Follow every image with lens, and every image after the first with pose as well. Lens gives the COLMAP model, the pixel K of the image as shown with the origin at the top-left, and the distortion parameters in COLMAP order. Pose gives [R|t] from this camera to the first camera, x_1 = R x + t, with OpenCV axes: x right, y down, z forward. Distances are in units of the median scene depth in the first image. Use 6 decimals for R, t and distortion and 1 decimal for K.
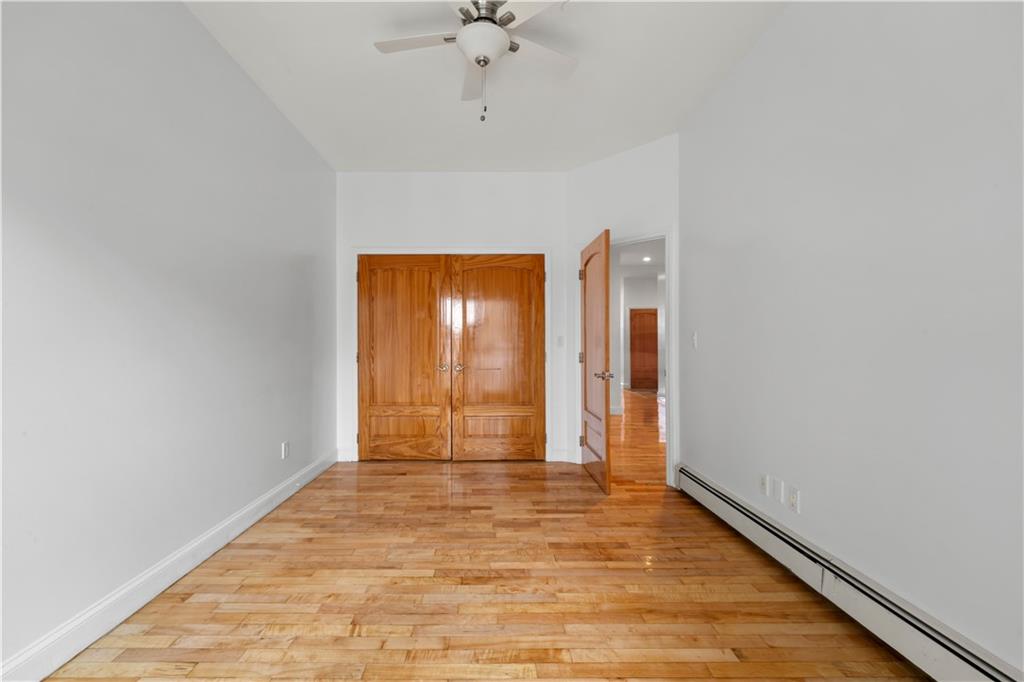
lens RADIAL K [[424.6, 0, 511.5], [0, 424.6, 341.9], [0, 0, 1]] dist [0.003945, -0.003526]
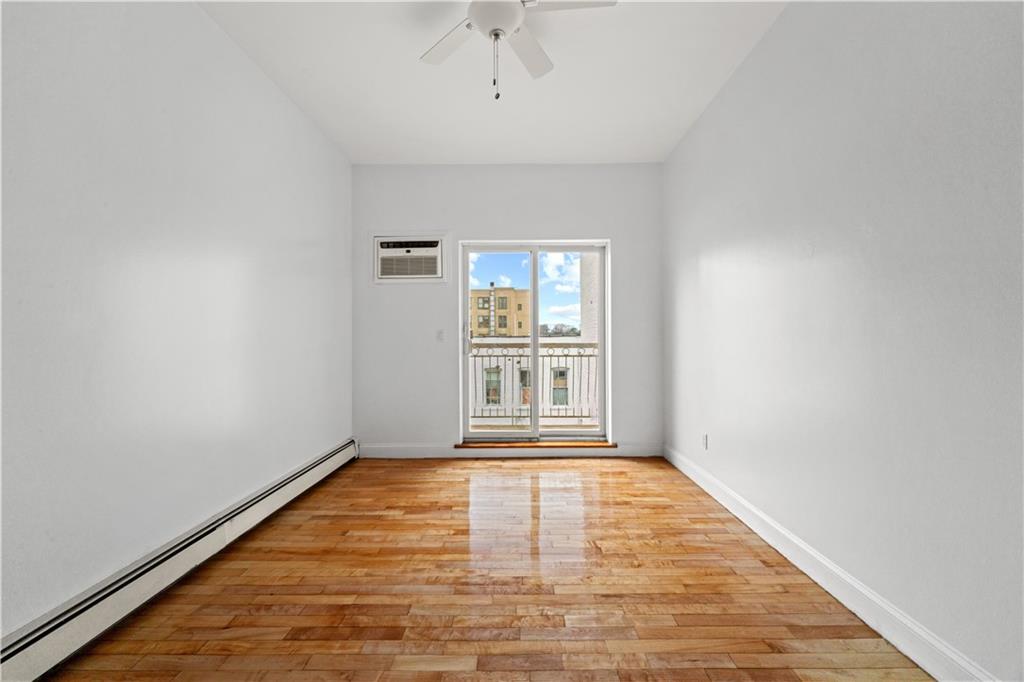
lens RADIAL K [[424.6, 0, 515.3], [0, 424.6, 342.2], [0, 0, 1]] dist [0.003945, -0.003526]
pose [[-0.998597, 0.007624, 0.052399, -0.157746], [0.007182, 0.999937, -0.008619, 0.022114], [-0.052461, -0.008230, -0.998589, 2.010627]]
